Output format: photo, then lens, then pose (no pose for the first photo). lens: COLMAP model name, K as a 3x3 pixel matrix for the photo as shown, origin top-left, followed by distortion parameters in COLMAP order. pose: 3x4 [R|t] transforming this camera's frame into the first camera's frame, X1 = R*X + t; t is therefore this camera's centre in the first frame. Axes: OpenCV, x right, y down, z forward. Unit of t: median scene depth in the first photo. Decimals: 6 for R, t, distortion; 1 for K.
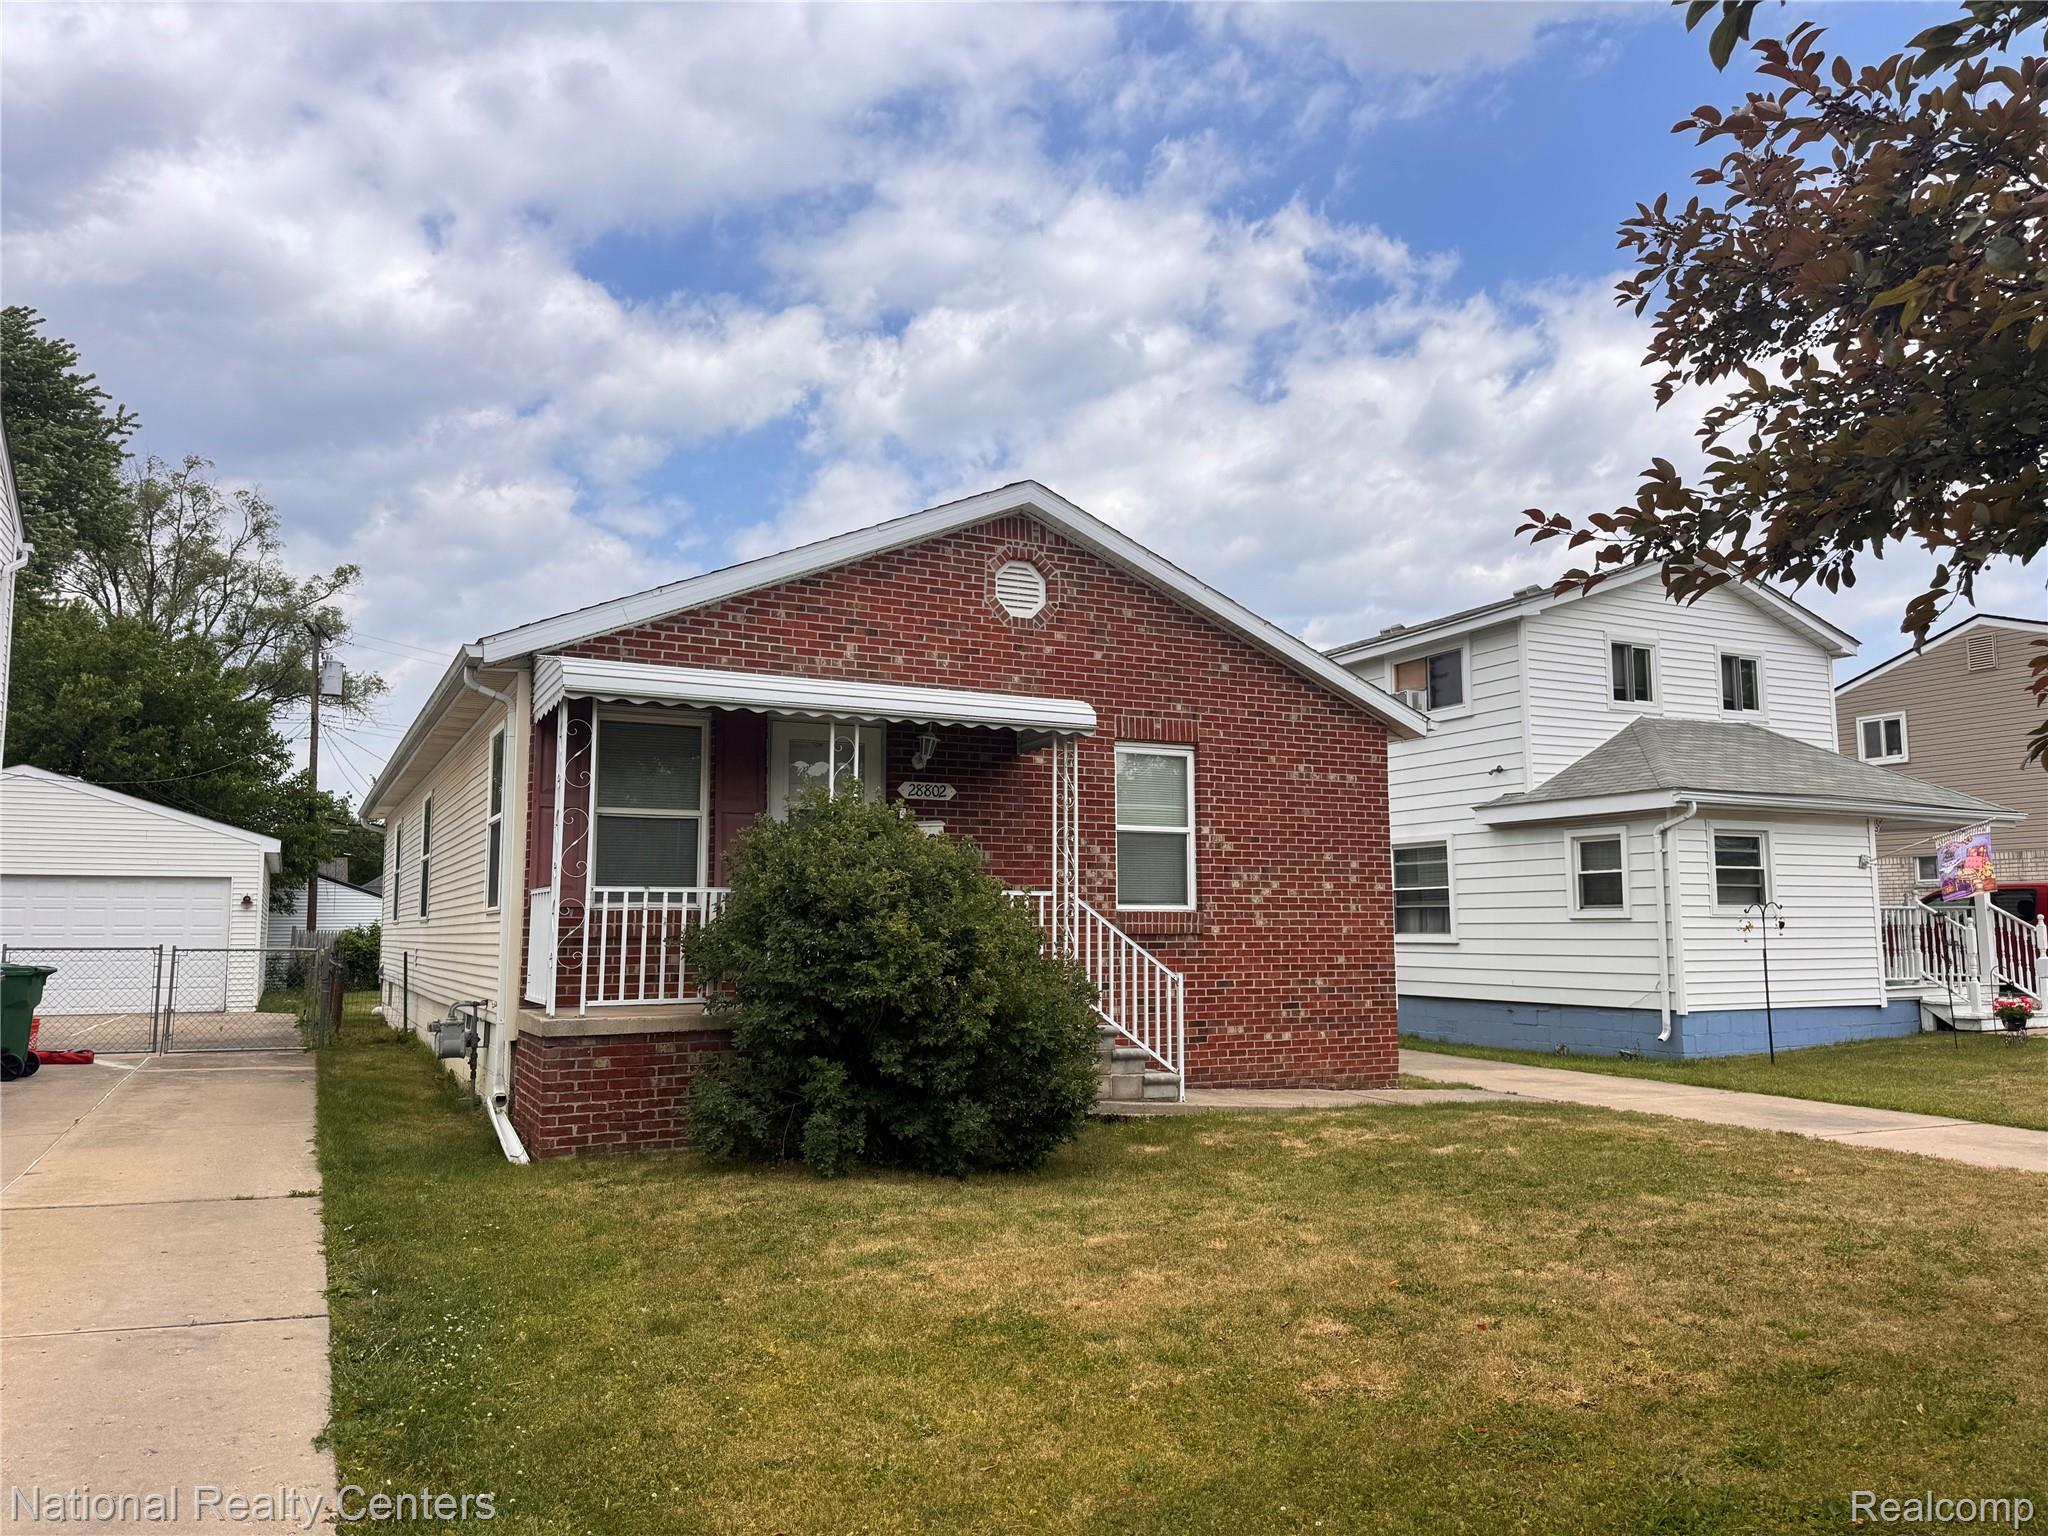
lens RADIAL K [[1456.2, 0, 1024.3], [0, 1456.2, 776.8], [0, 0, 1]] dist [0.083135, -0.104907]
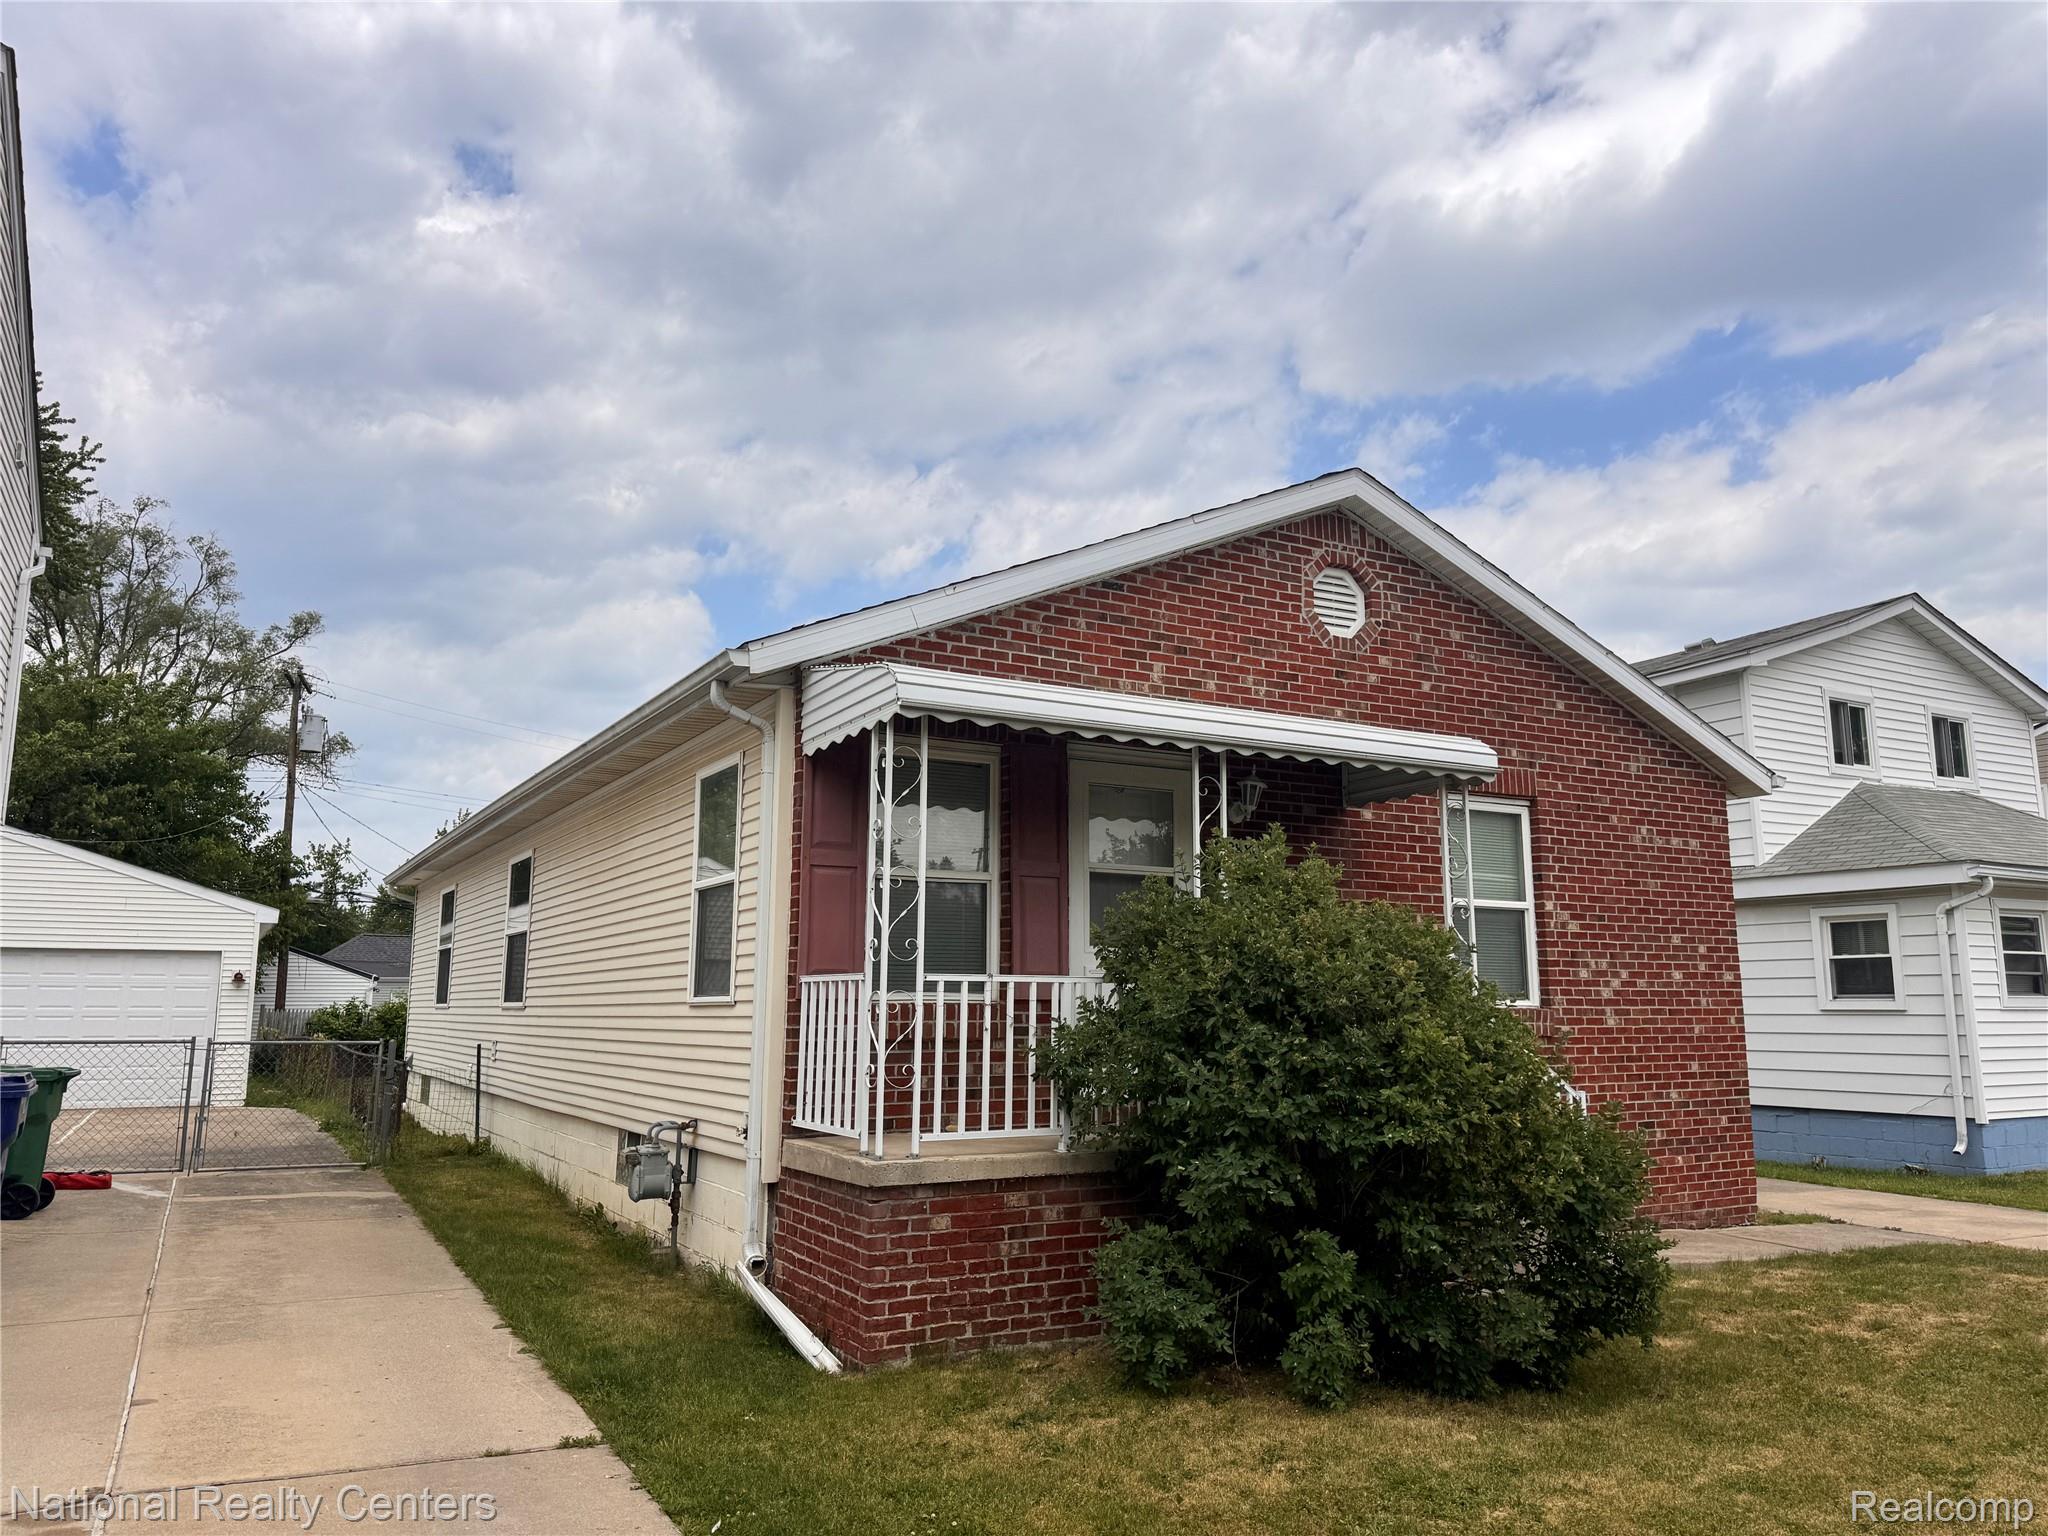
lens RADIAL K [[1456.2, 0, 1013.5], [0, 1456.2, 783.6], [0, 0, 1]] dist [0.083135, -0.104907]
pose [[0.999124, 0.010343, 0.040543, -0.204608], [-0.008459, 0.998888, -0.046374, 0.009460], [-0.040978, 0.045990, 0.998101, 0.197604]]
